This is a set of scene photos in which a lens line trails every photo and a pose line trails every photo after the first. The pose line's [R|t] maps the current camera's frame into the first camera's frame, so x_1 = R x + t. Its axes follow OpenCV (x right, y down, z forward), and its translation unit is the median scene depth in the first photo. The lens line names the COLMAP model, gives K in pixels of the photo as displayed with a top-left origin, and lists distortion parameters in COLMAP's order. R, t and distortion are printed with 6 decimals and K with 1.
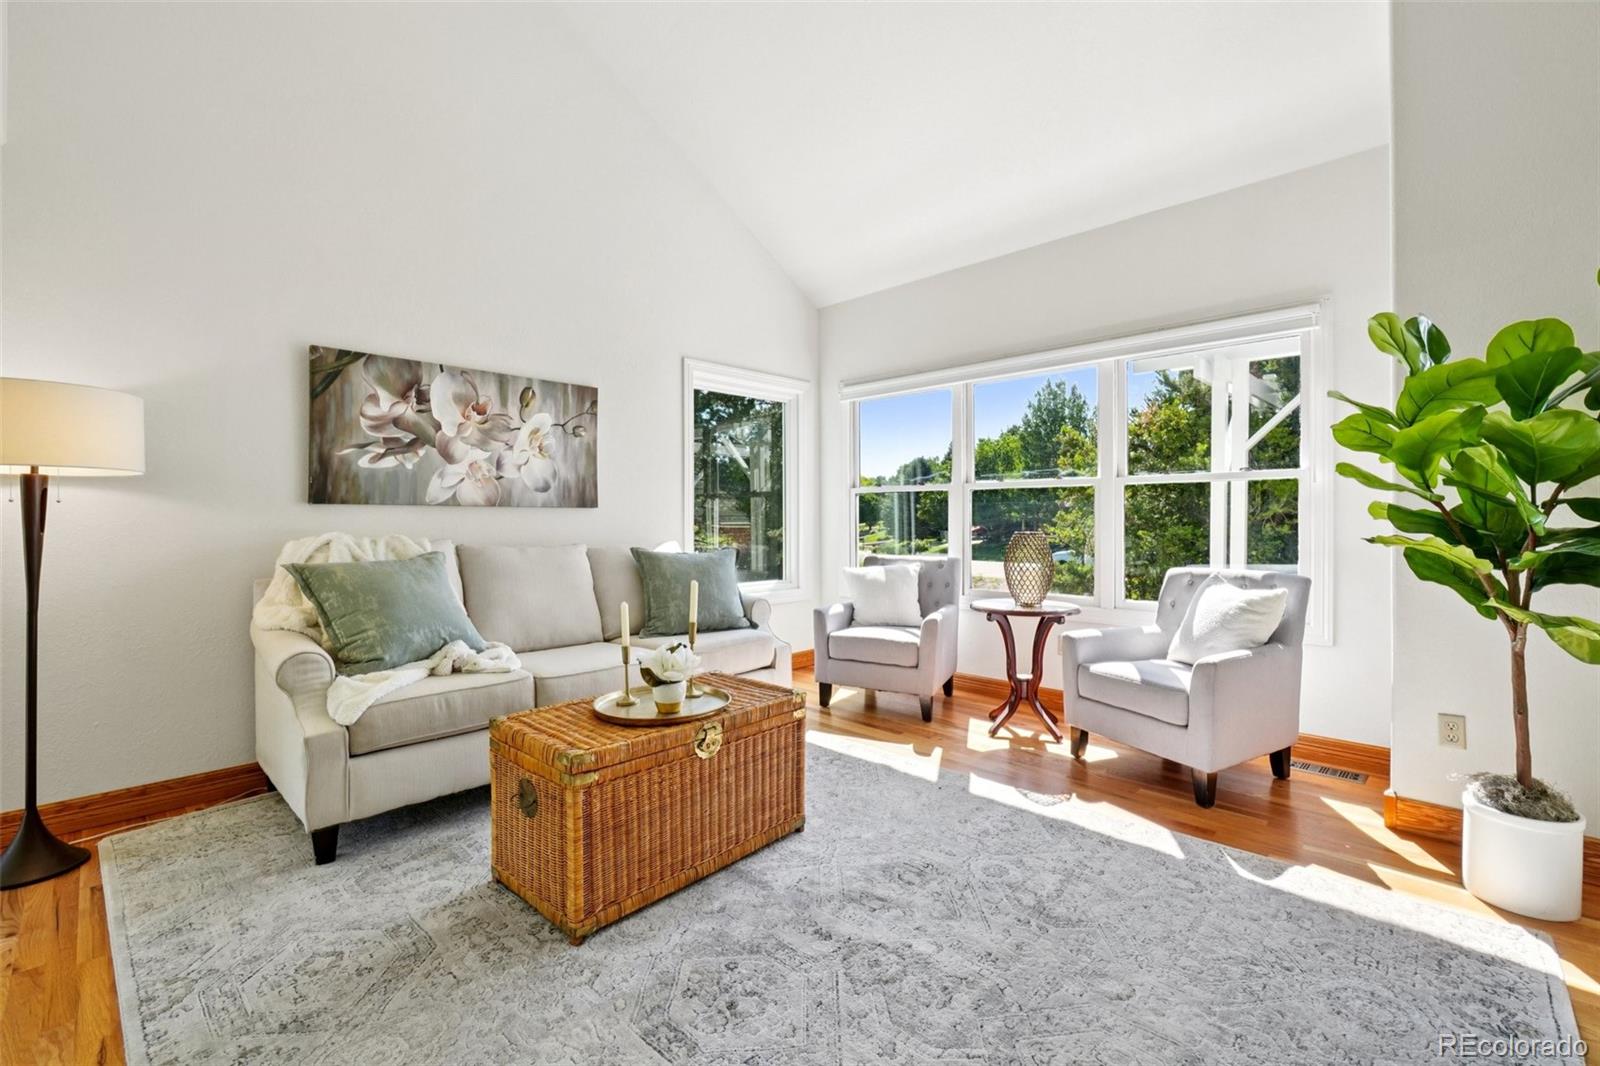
lens RADIAL K [[709.4, 0, 790.6], [0, 709.4, 521.2], [0, 0, 1]] dist [-0.011849, 0.001449]
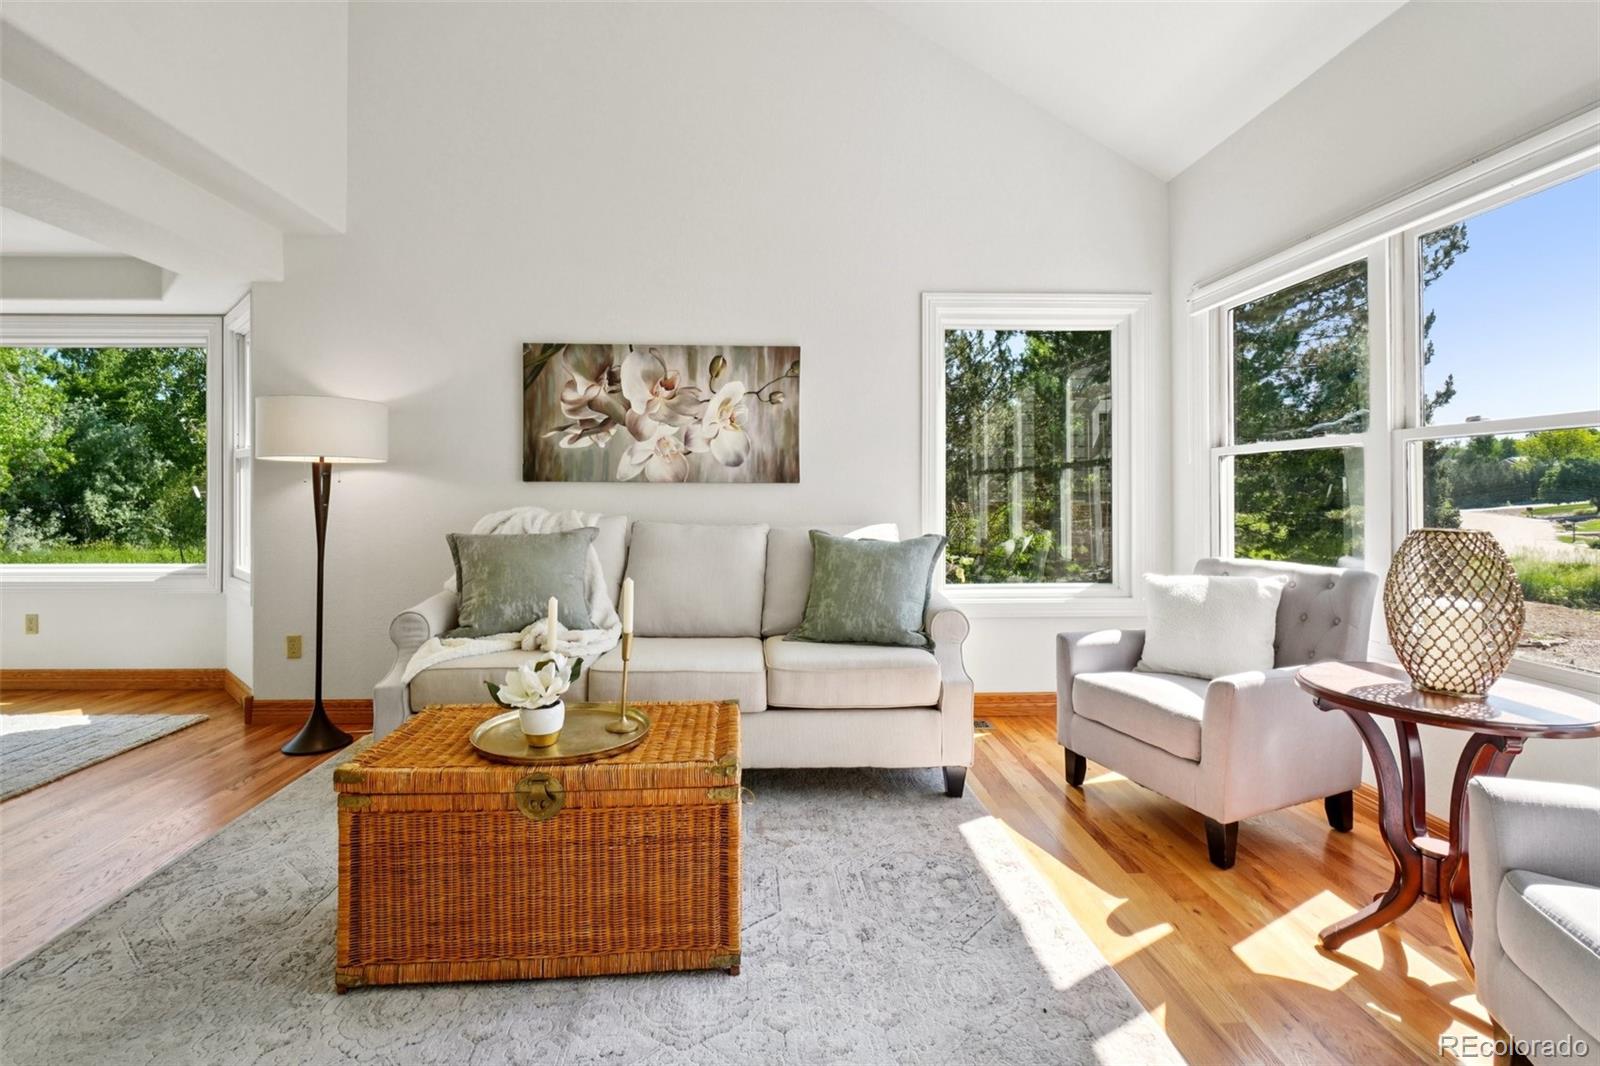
lens RADIAL K [[709.4, 0, 757.1], [0, 709.4, 491.6], [0, 0, 1]] dist [-0.011849, 0.001449]
pose [[0.716690, -0.000884, -0.697391, 0.349195], [-0.005312, 0.999963, -0.006727, -0.002692], [0.697371, 0.008526, 0.716659, 0.391076]]
